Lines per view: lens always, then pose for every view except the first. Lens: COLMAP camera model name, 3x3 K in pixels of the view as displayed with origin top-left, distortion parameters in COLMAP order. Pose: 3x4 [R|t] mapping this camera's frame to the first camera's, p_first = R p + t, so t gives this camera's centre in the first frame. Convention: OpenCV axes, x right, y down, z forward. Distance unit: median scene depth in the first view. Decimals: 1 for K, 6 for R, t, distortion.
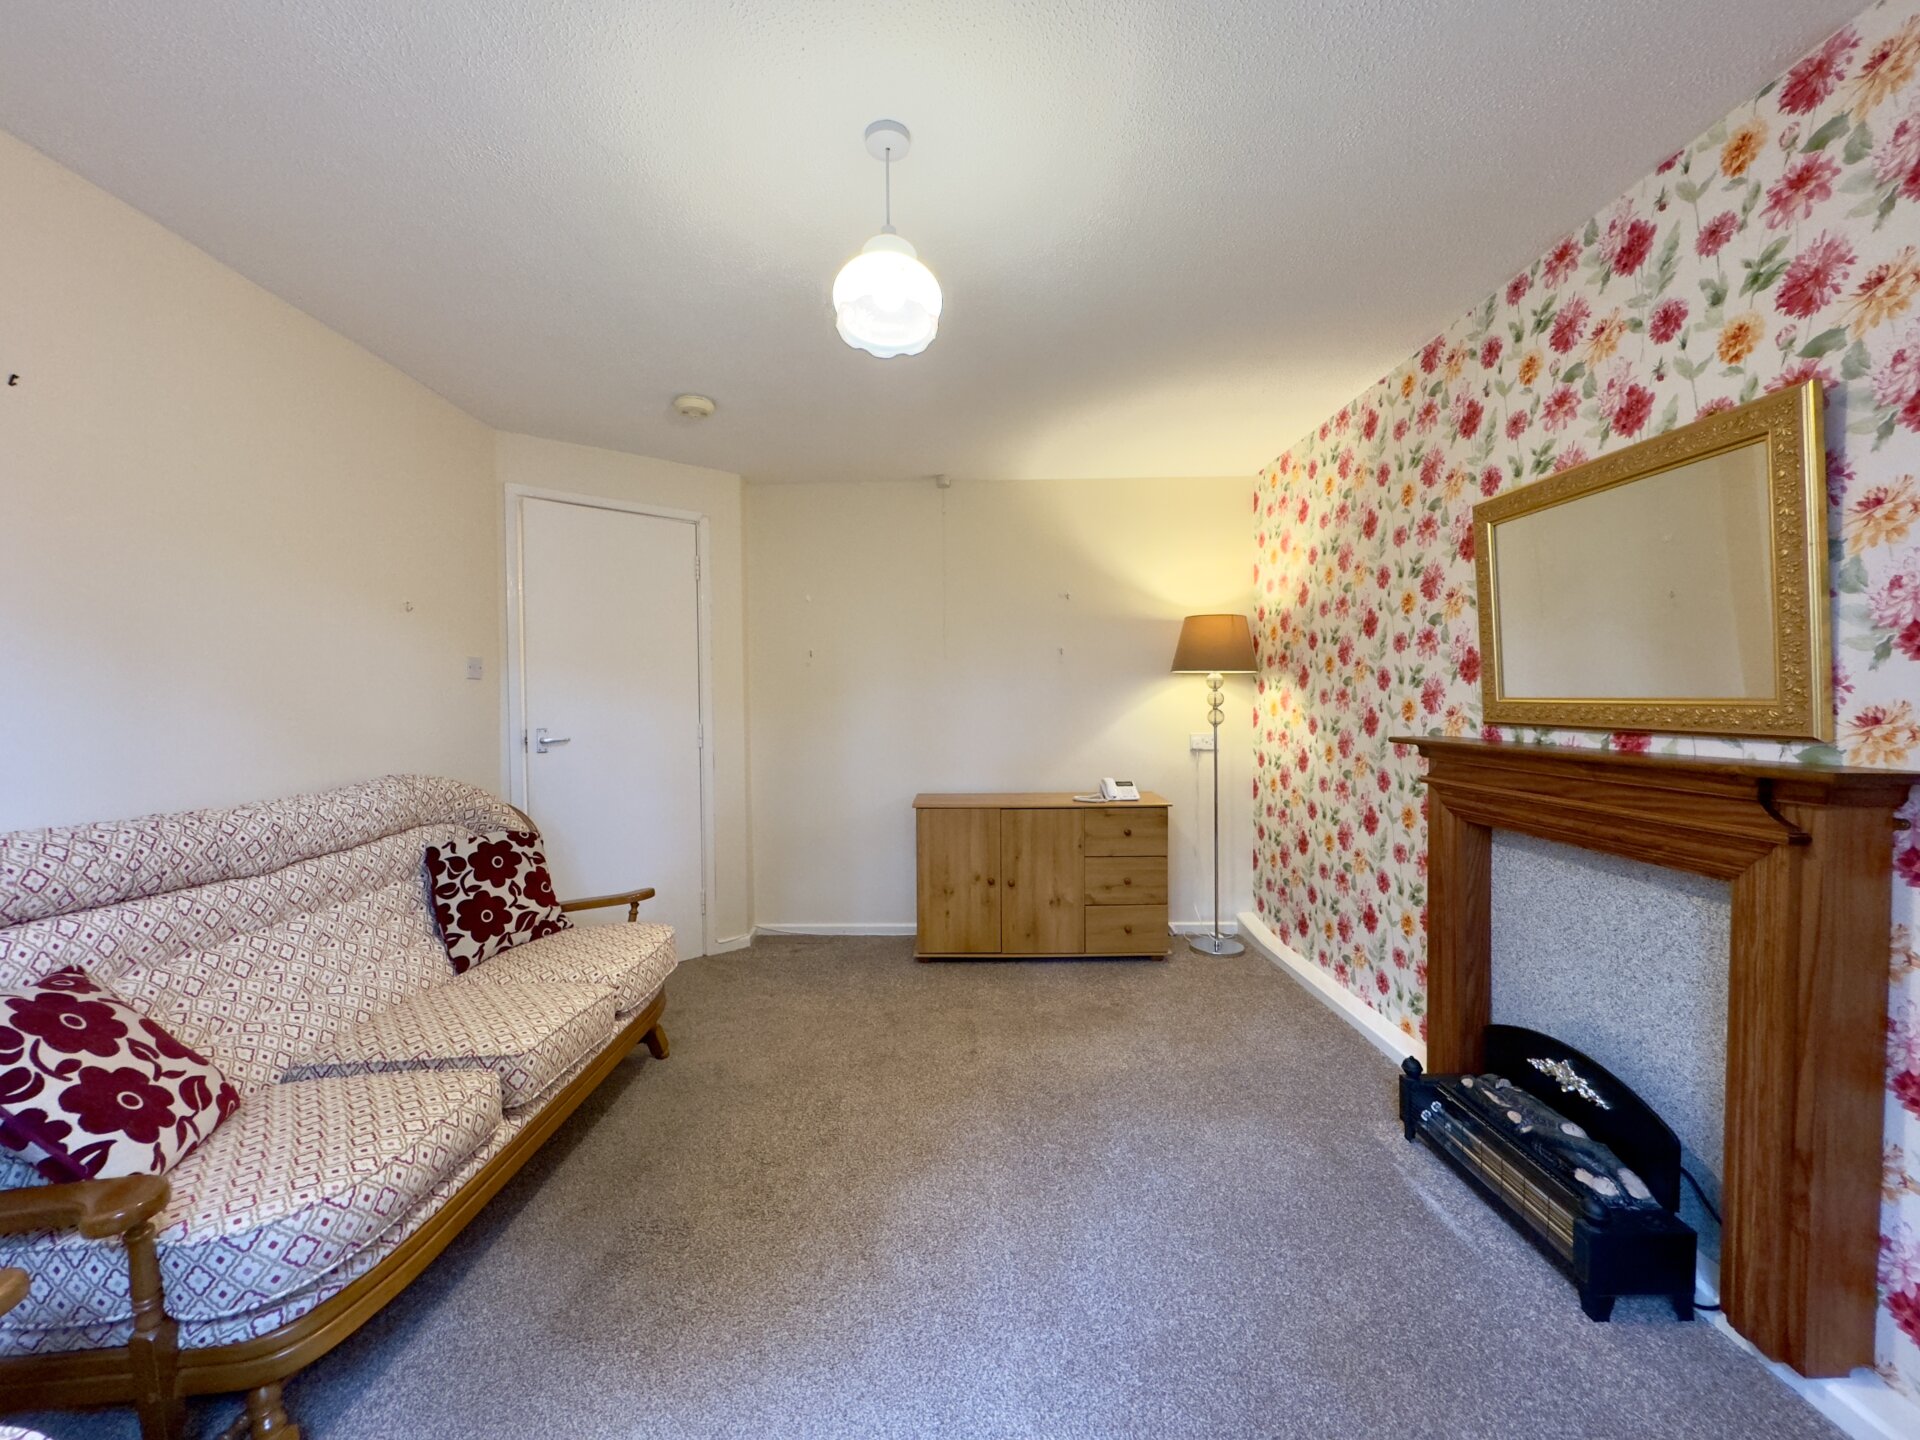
lens RADIAL K [[763.9, 0, 958.3], [0, 763.9, 717.9], [0, 0, 1]] dist [-0.001962, 0.000150]
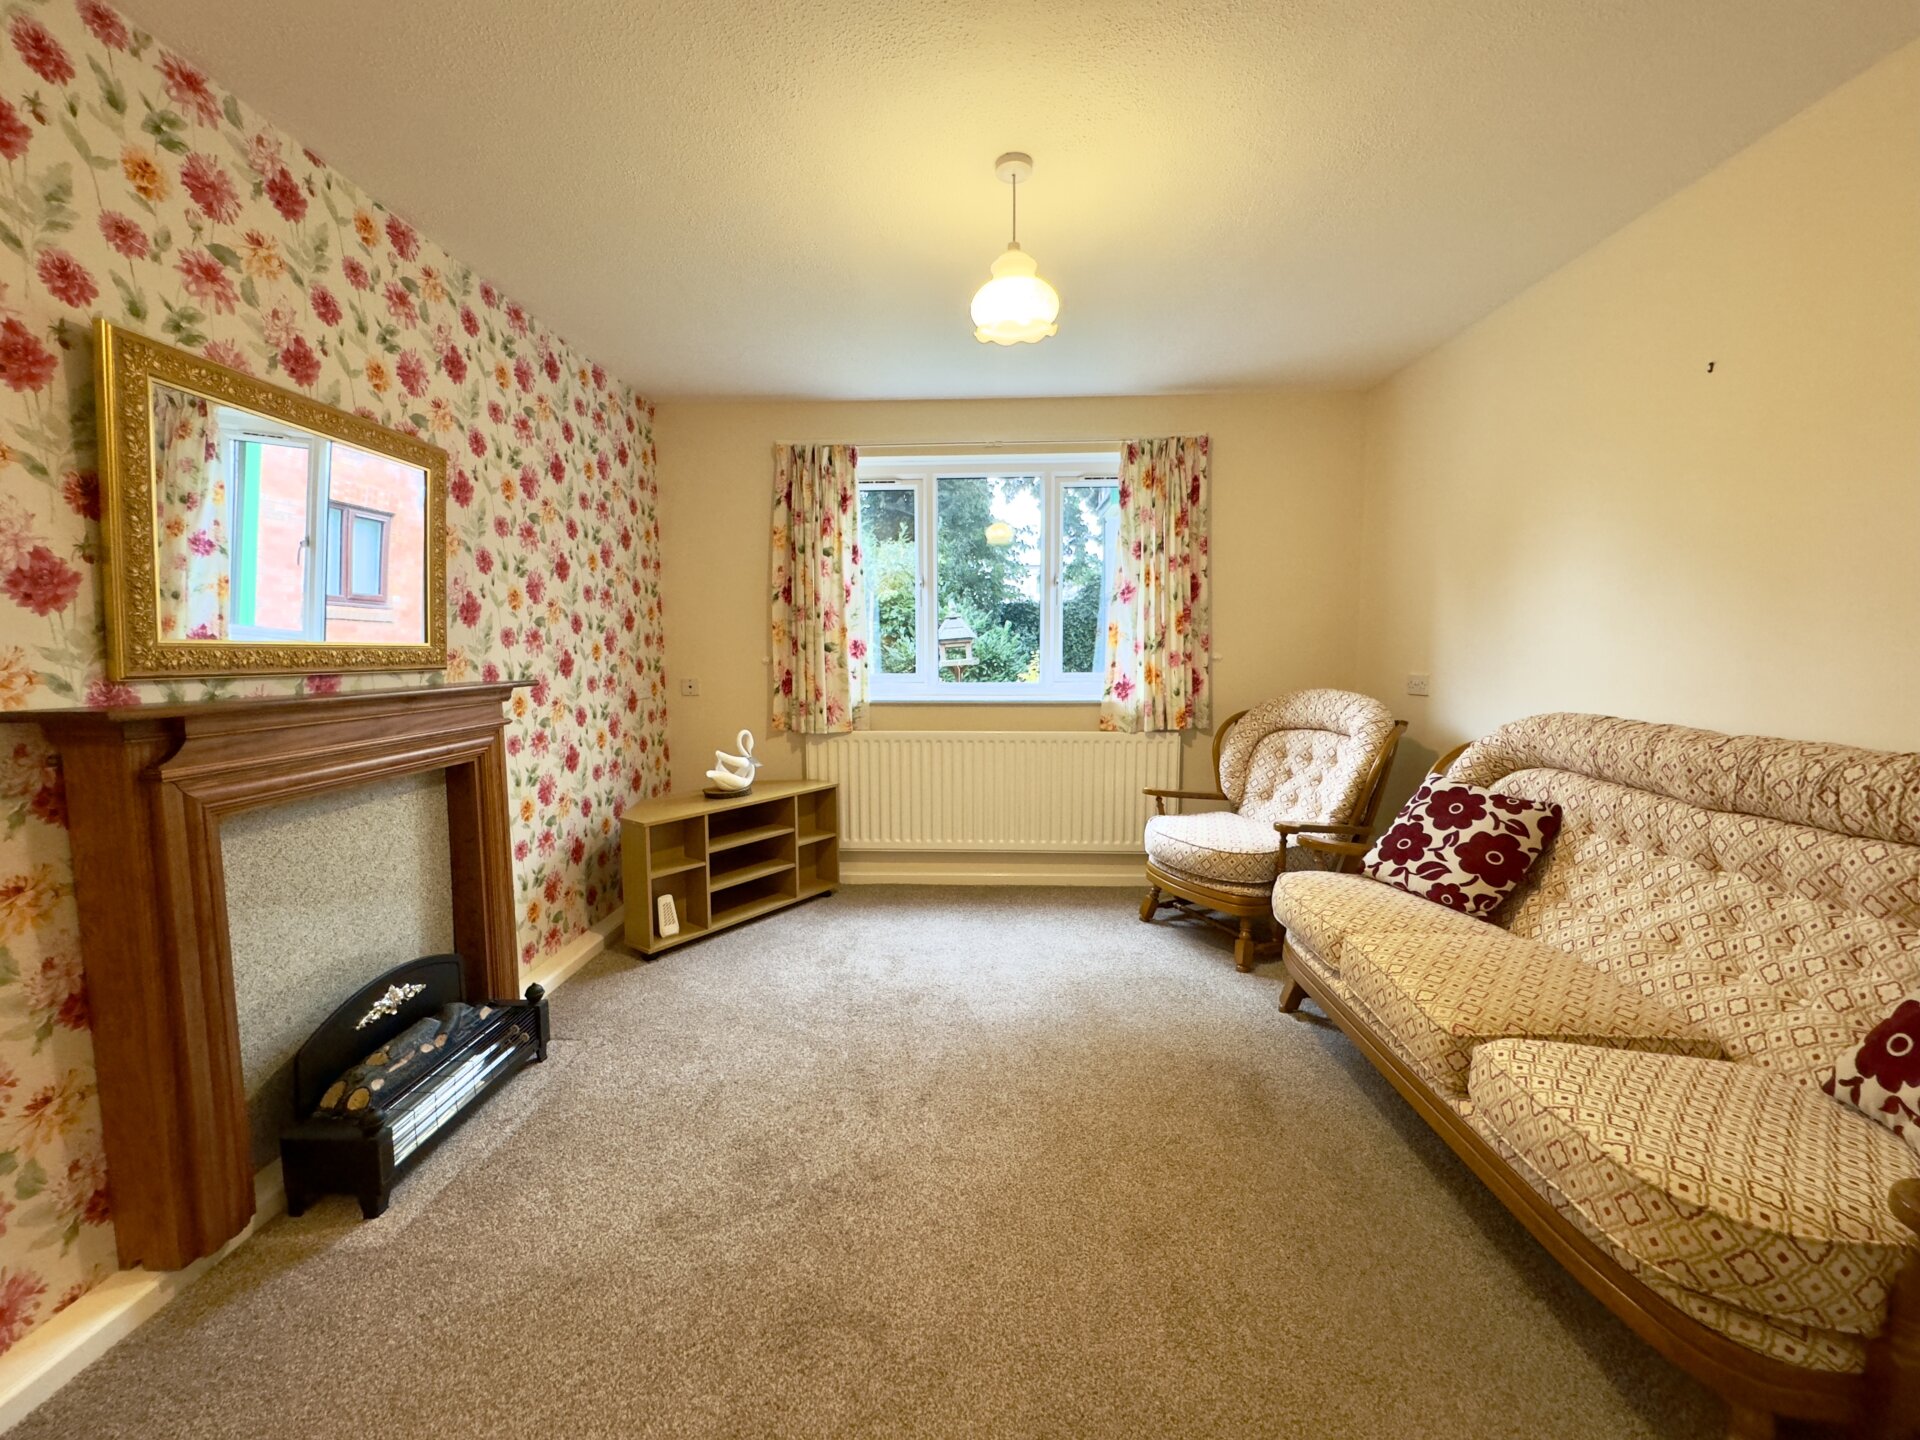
lens RADIAL K [[763.9, 0, 958.3], [0, 763.9, 717.9], [0, 0, 1]] dist [-0.001962, 0.000150]
pose [[-0.999276, 0.012339, 0.035982, -0.028723], [0.016344, 0.993434, 0.113235, -0.023538], [-0.034349, 0.113741, -0.992916, 1.768298]]
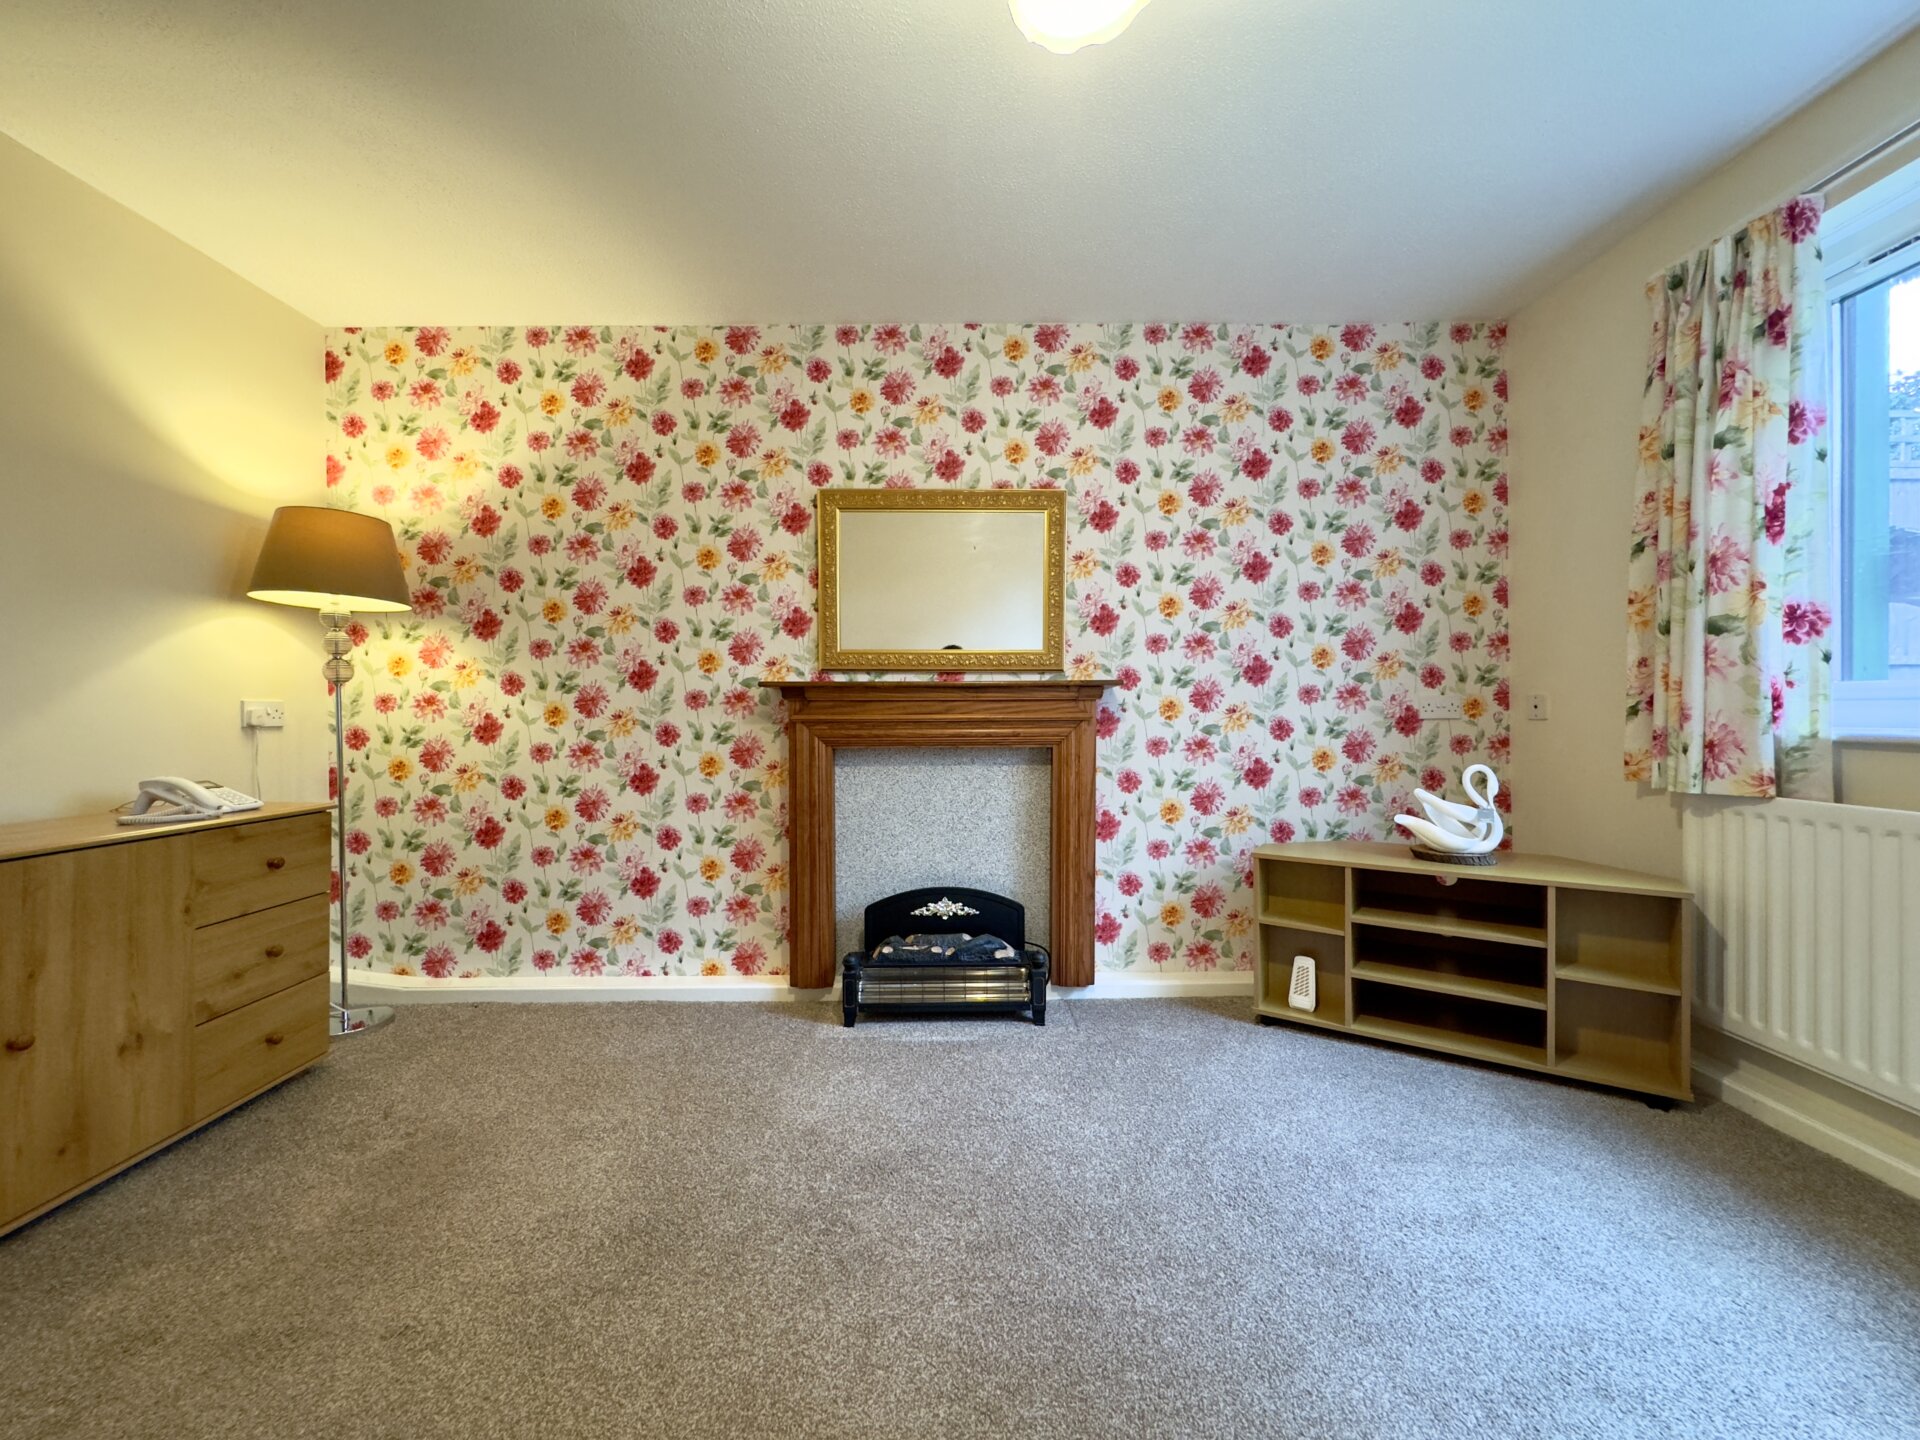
lens RADIAL K [[763.9, 0, 958.3], [0, 763.9, 717.9], [0, 0, 1]] dist [-0.001962, 0.000150]
pose [[-0.002263, 0.004172, 0.999989, -0.585051], [0.027180, 0.999622, -0.004109, 0.102949], [-0.999628, 0.027170, -0.002376, 0.864529]]
